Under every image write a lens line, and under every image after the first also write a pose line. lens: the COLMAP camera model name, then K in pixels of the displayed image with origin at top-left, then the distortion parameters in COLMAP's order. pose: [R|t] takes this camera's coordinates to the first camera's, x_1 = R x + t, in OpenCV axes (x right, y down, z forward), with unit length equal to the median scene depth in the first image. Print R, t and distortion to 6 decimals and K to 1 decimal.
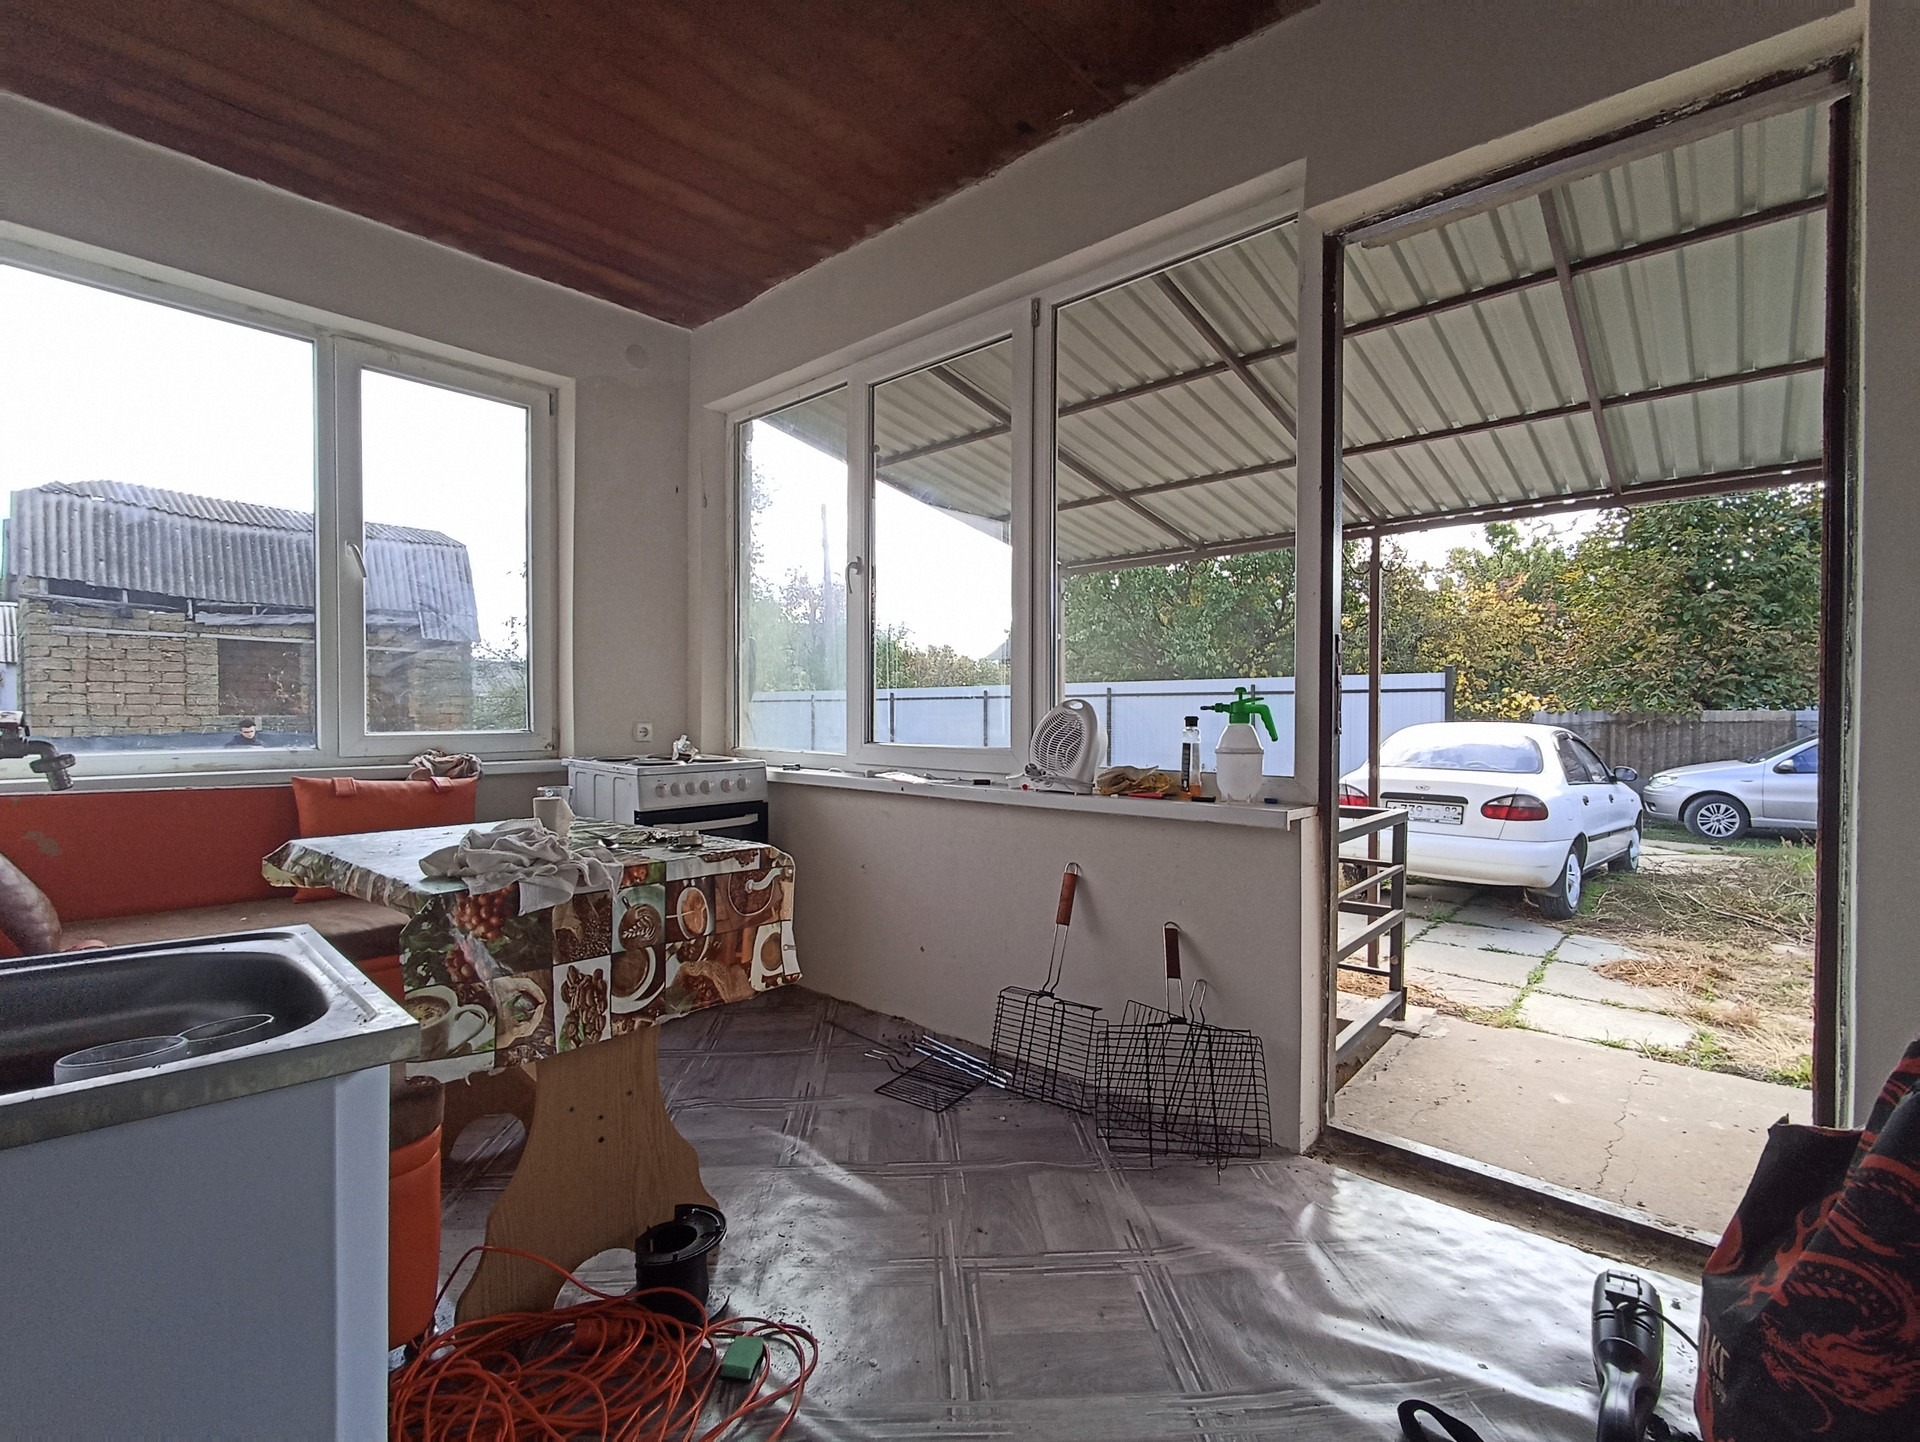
lens RADIAL K [[878.6, 0, 953.9], [0, 878.6, 725.2], [0, 0, 1]] dist [0.001754, -0.001321]
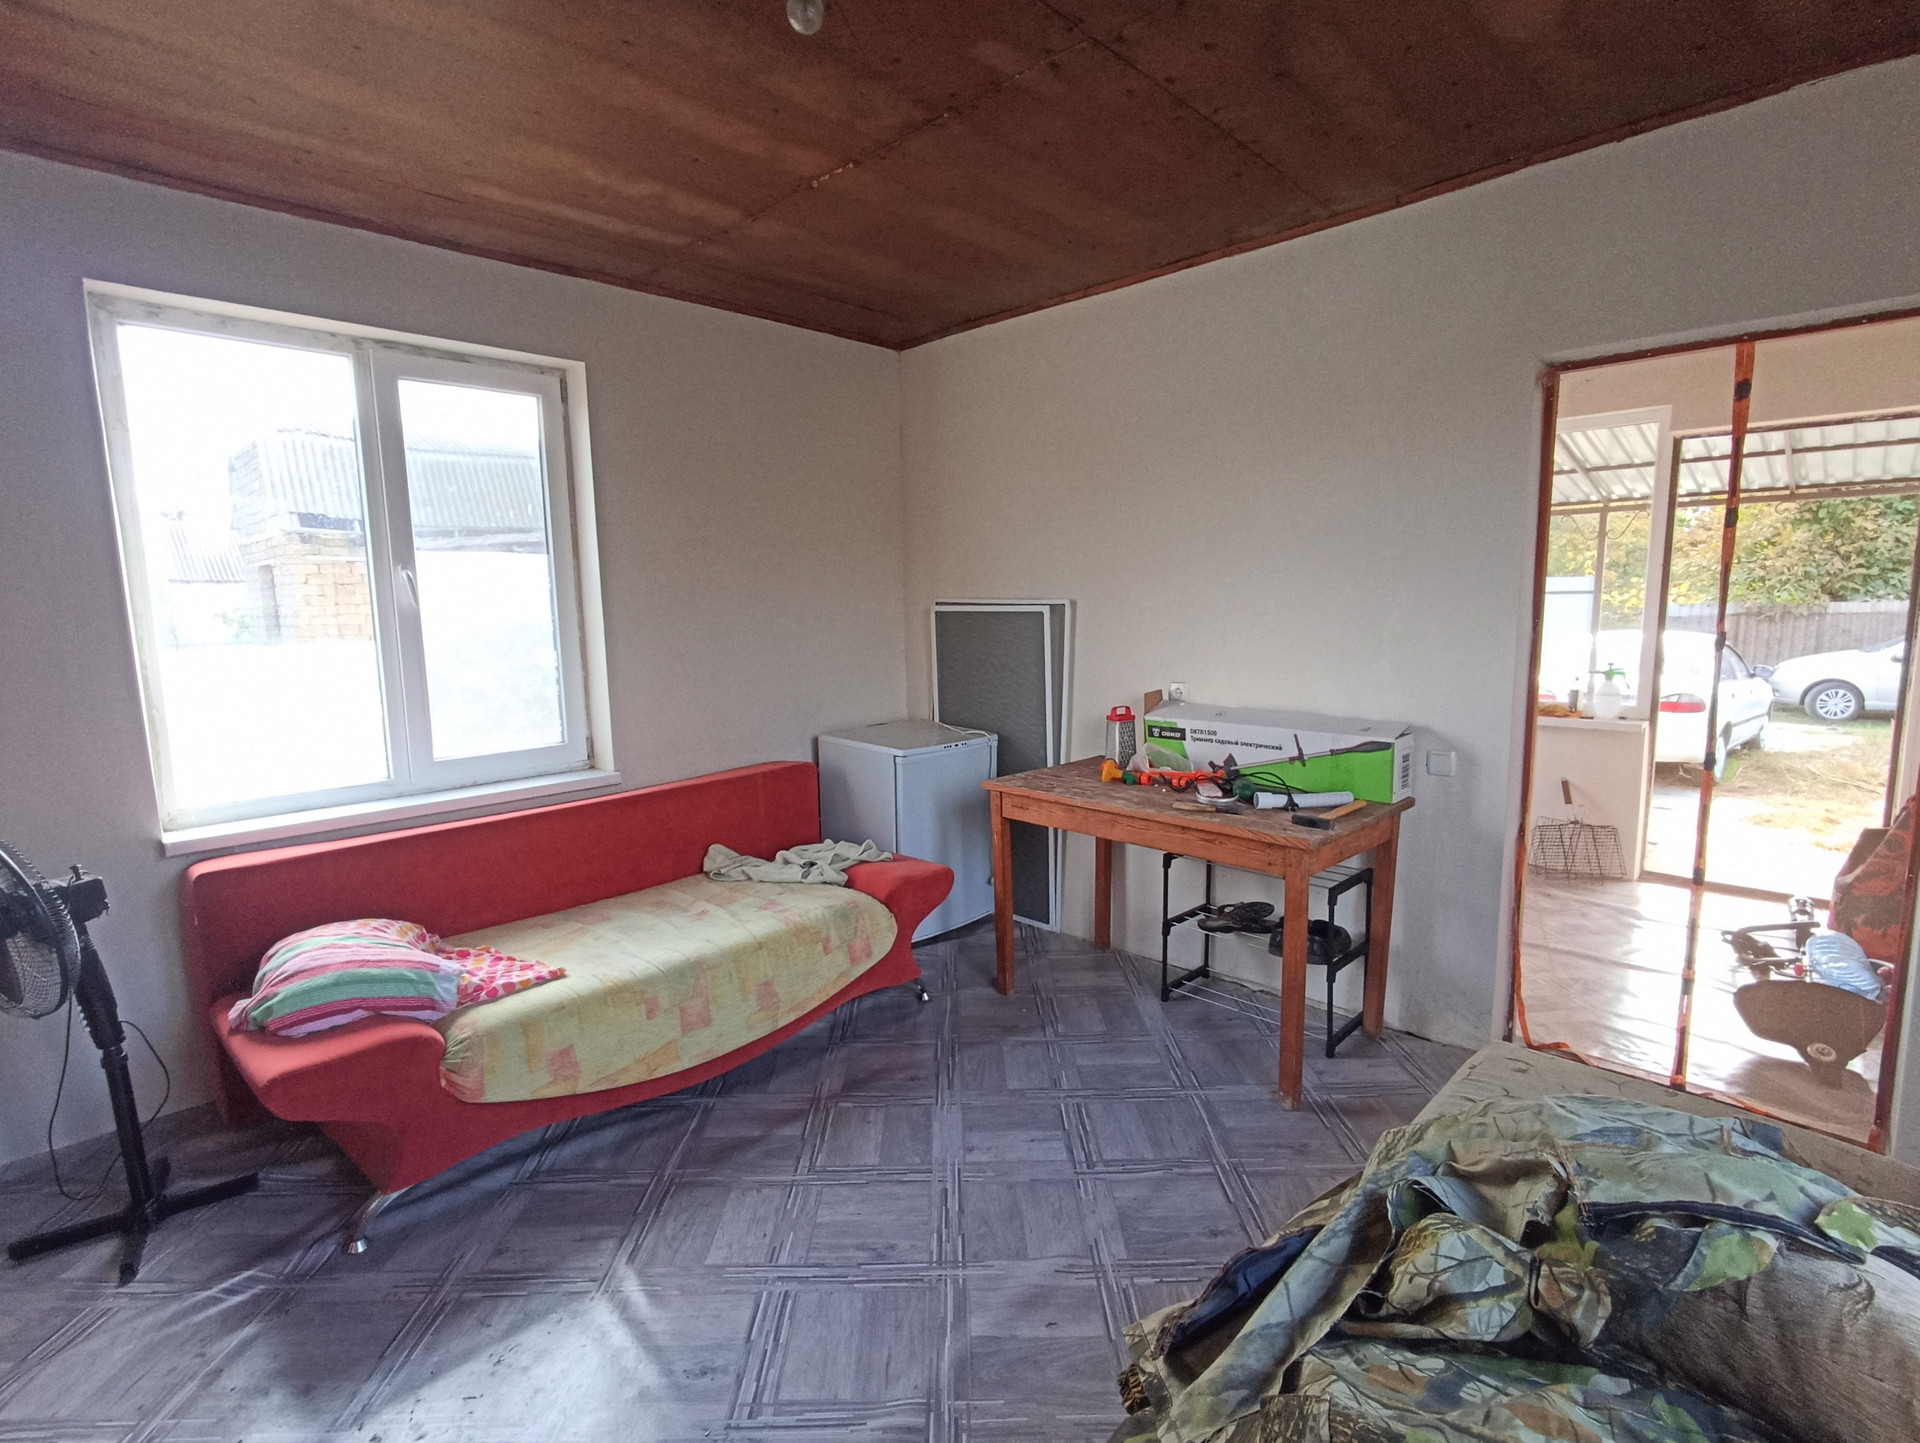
lens RADIAL K [[928.1, 0, 953.7], [0, 928.1, 726.0], [0, 0, 1]] dist [-0.003006, -0.001344]
pose [[0.998838, -0.016851, -0.045145, -0.181790], [0.022391, 0.991885, 0.125154, -0.033049], [0.042670, -0.126020, 0.991110, -0.199175]]
